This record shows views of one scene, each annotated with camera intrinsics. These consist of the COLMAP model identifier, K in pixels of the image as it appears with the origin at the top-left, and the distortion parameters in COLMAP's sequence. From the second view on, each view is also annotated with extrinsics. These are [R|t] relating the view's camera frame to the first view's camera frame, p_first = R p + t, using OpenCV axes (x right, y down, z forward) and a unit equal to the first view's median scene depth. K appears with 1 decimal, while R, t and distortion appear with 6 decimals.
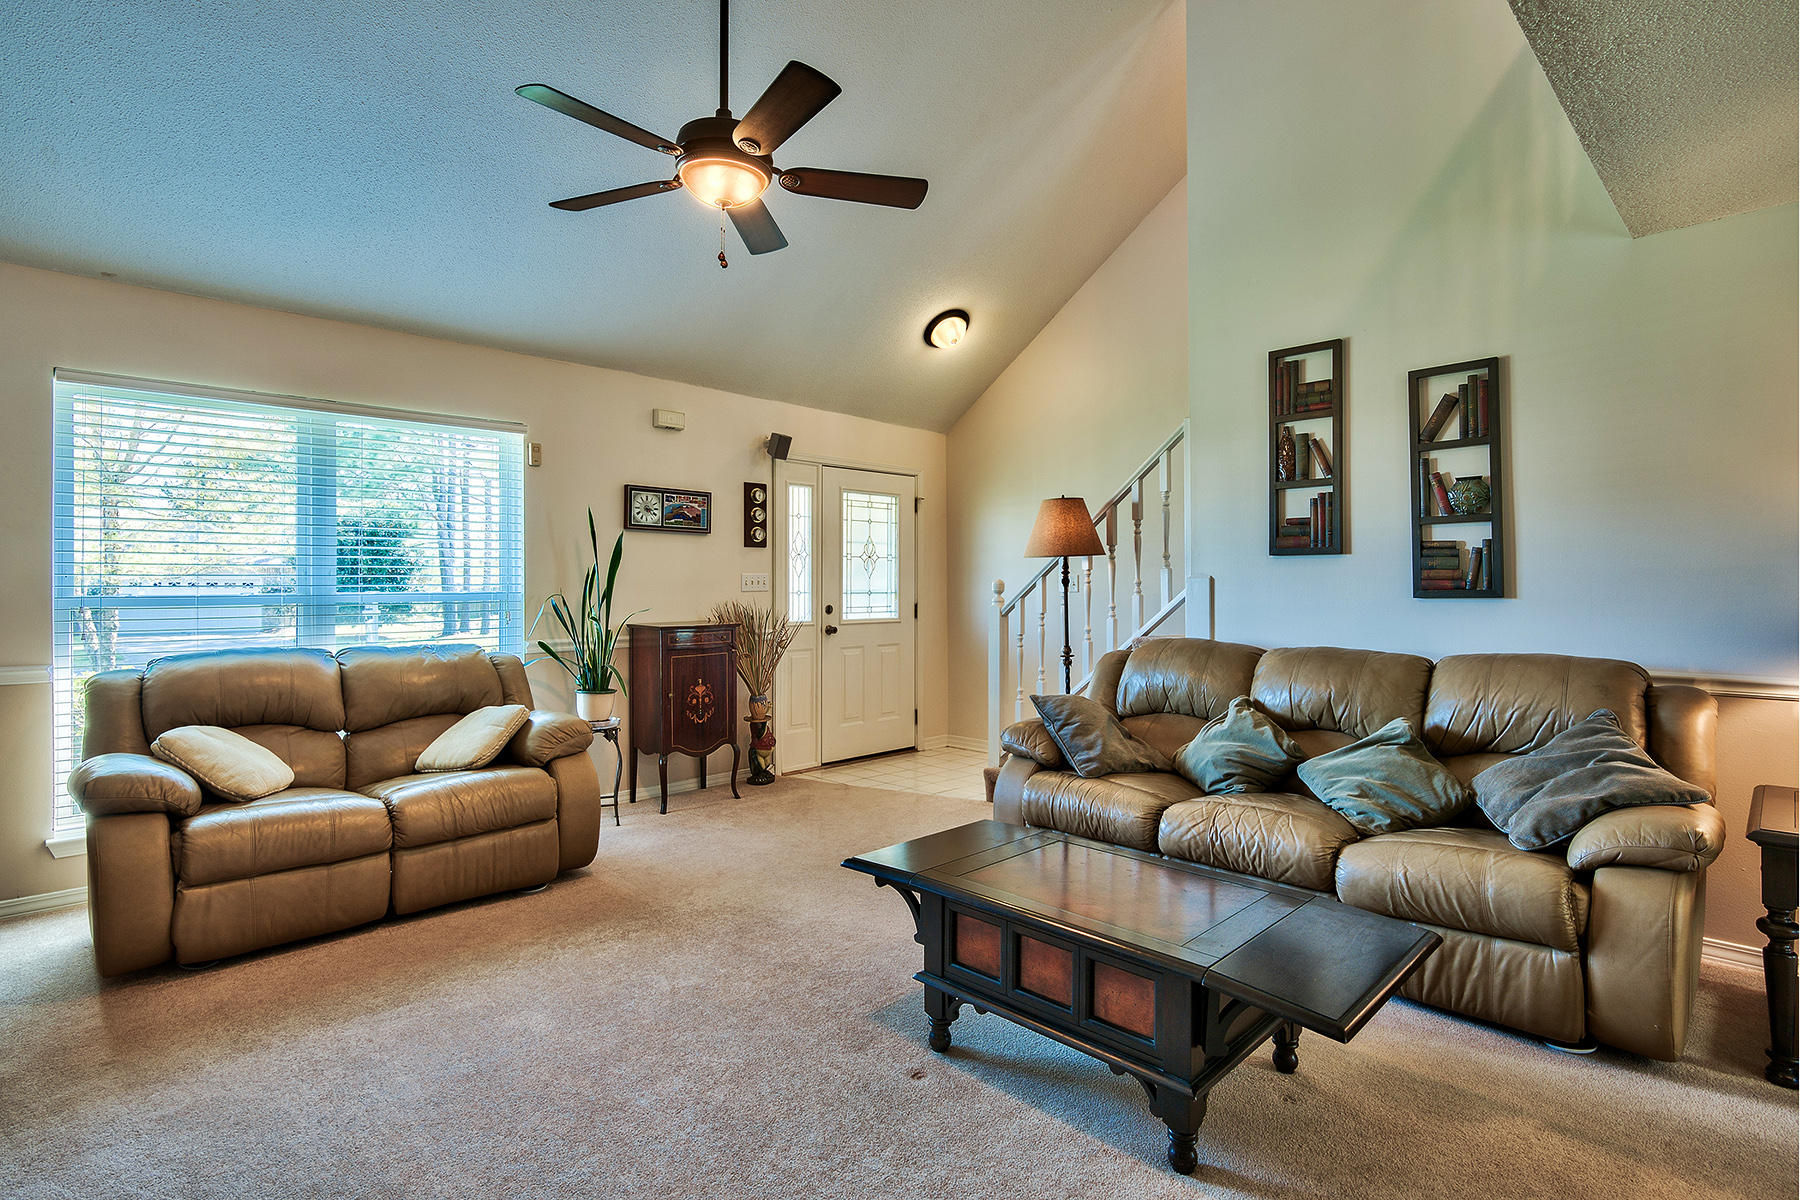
lens RADIAL K [[892.0, 0, 900.0], [0, 892.0, 584.5], [0, 0, 1]] dist [0.002380, -0.000215]
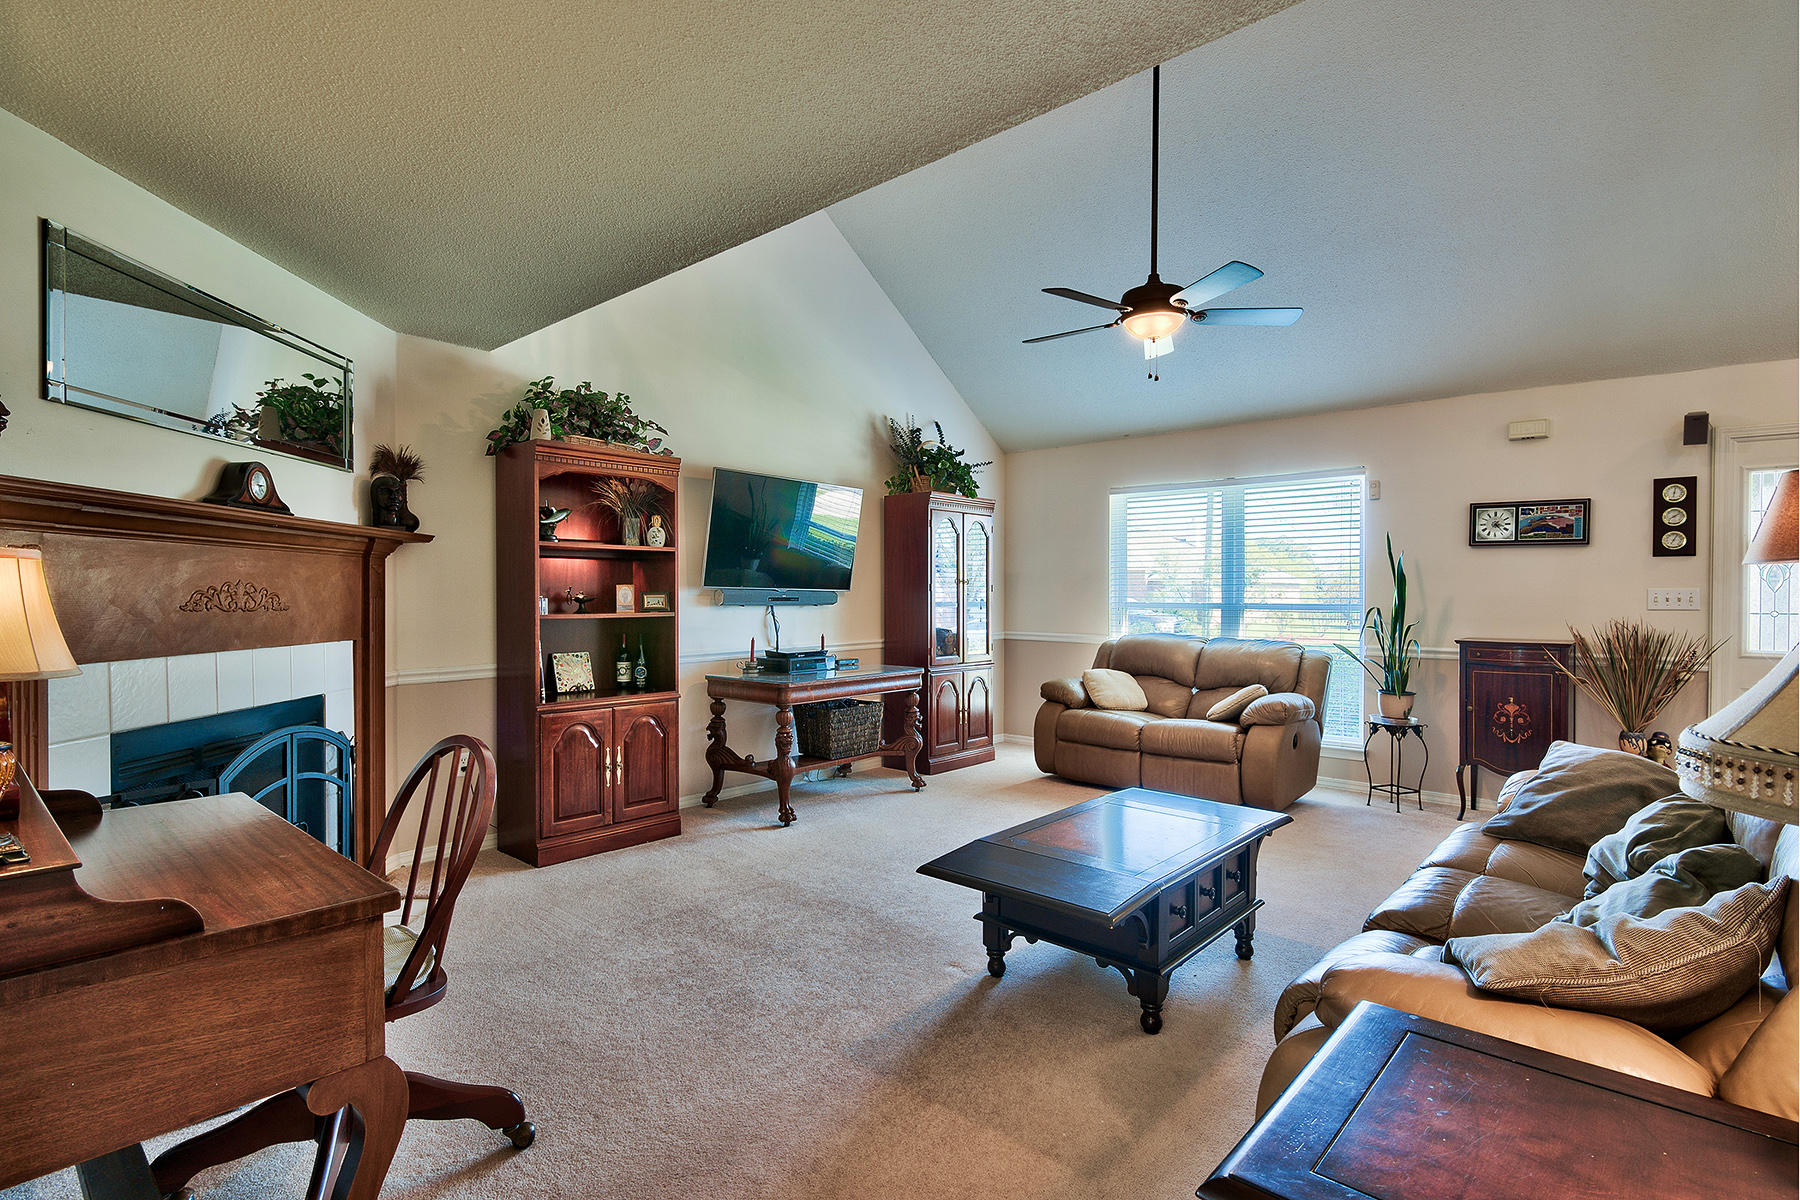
lens RADIAL K [[892.0, 0, 902.9], [0, 892.0, 601.0], [0, 0, 1]] dist [0.002380, -0.000215]
pose [[0.063303, 0.014810, -0.997884, 0.677538], [-0.008509, 0.999862, 0.014299, -0.007235], [0.997958, 0.007586, 0.063420, 0.266350]]
